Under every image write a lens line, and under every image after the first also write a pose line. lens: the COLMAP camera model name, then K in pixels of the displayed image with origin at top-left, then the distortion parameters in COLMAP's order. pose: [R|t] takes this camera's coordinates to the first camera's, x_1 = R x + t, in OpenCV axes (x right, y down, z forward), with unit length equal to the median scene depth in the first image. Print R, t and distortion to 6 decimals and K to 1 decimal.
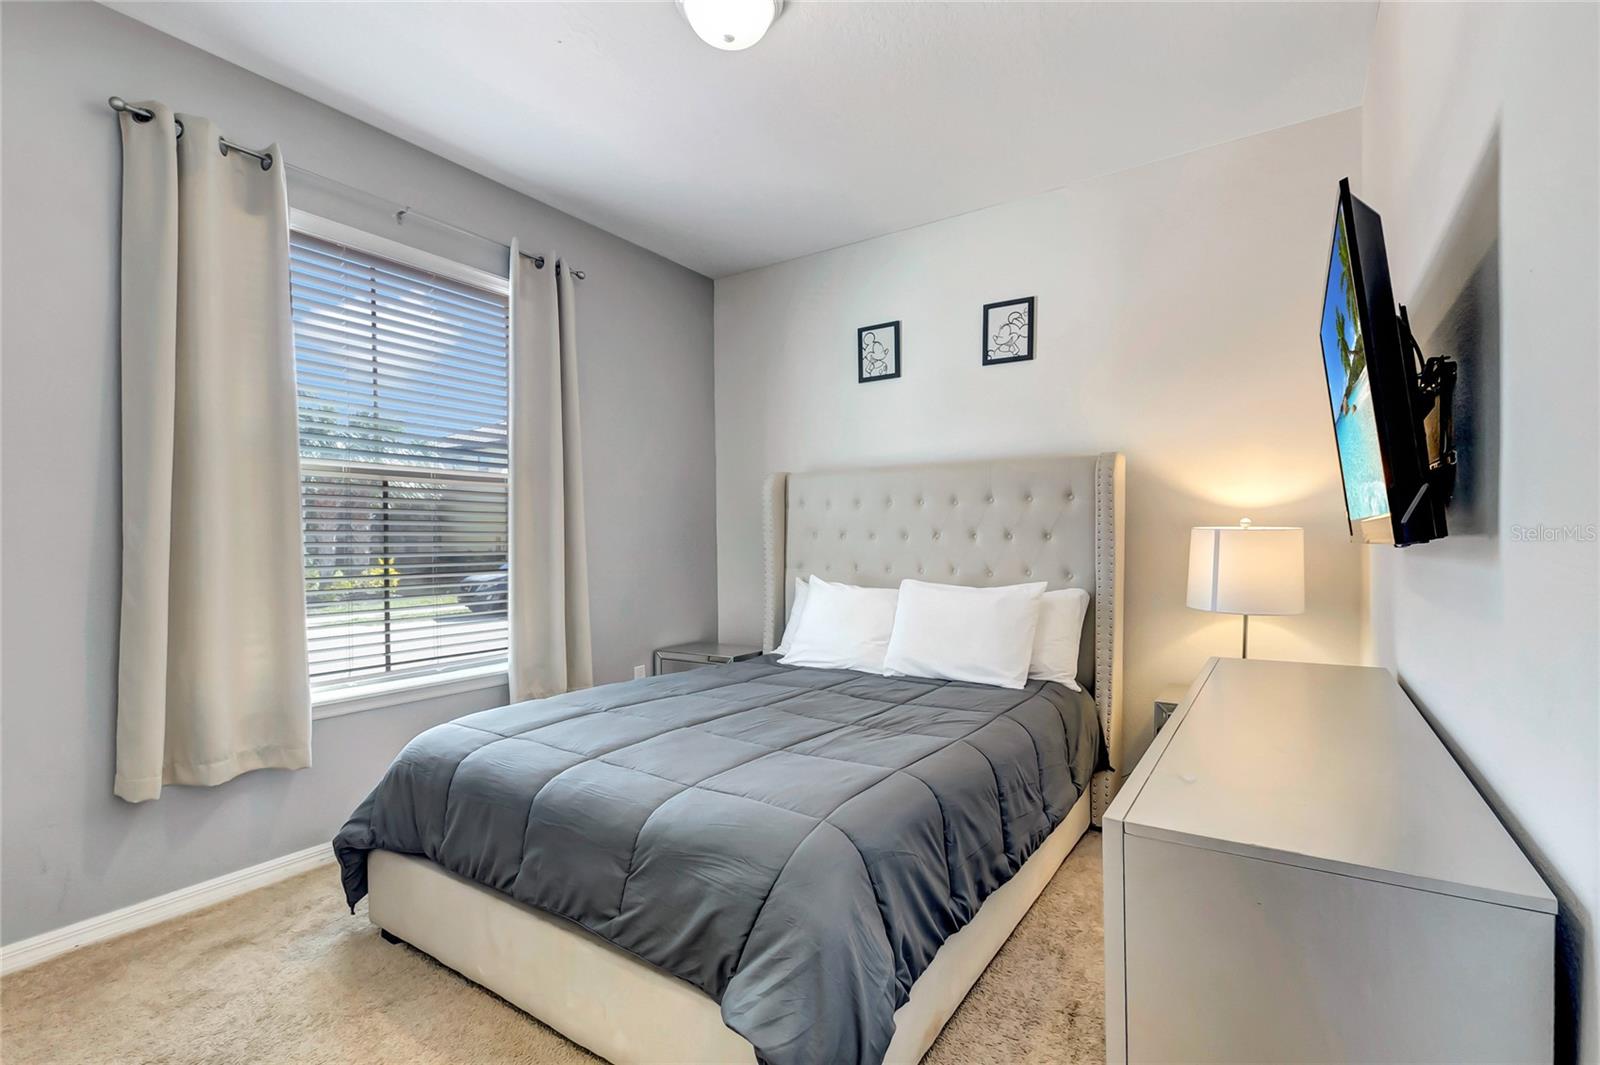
lens RADIAL K [[738.0, 0, 805.7], [0, 738.0, 535.7], [0, 0, 1]] dist [0.010836, -0.009297]
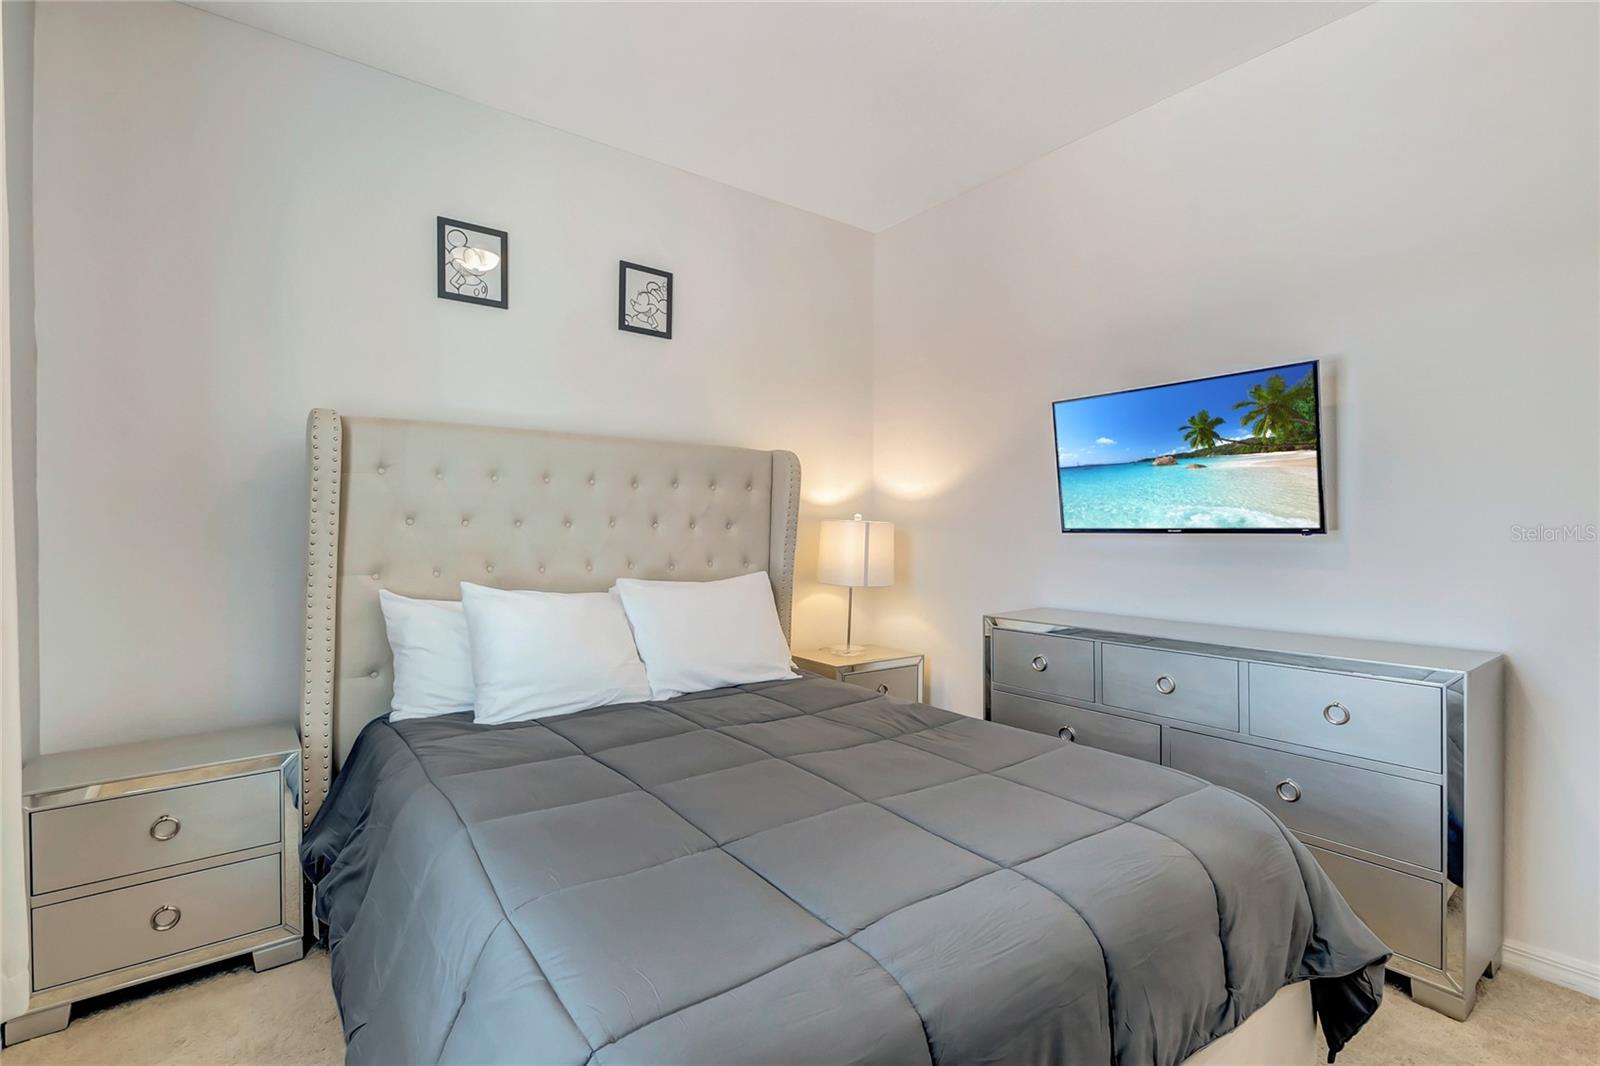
lens RADIAL K [[716.9, 0, 803.3], [0, 716.9, 508.9], [0, 0, 1]] dist [0.025256, -0.000035]
pose [[0.341879, 0.031292, 0.939223, -0.487164], [-0.009480, 0.999509, -0.029850, 0.006174], [-0.939696, 0.001301, 0.342008, 0.512496]]
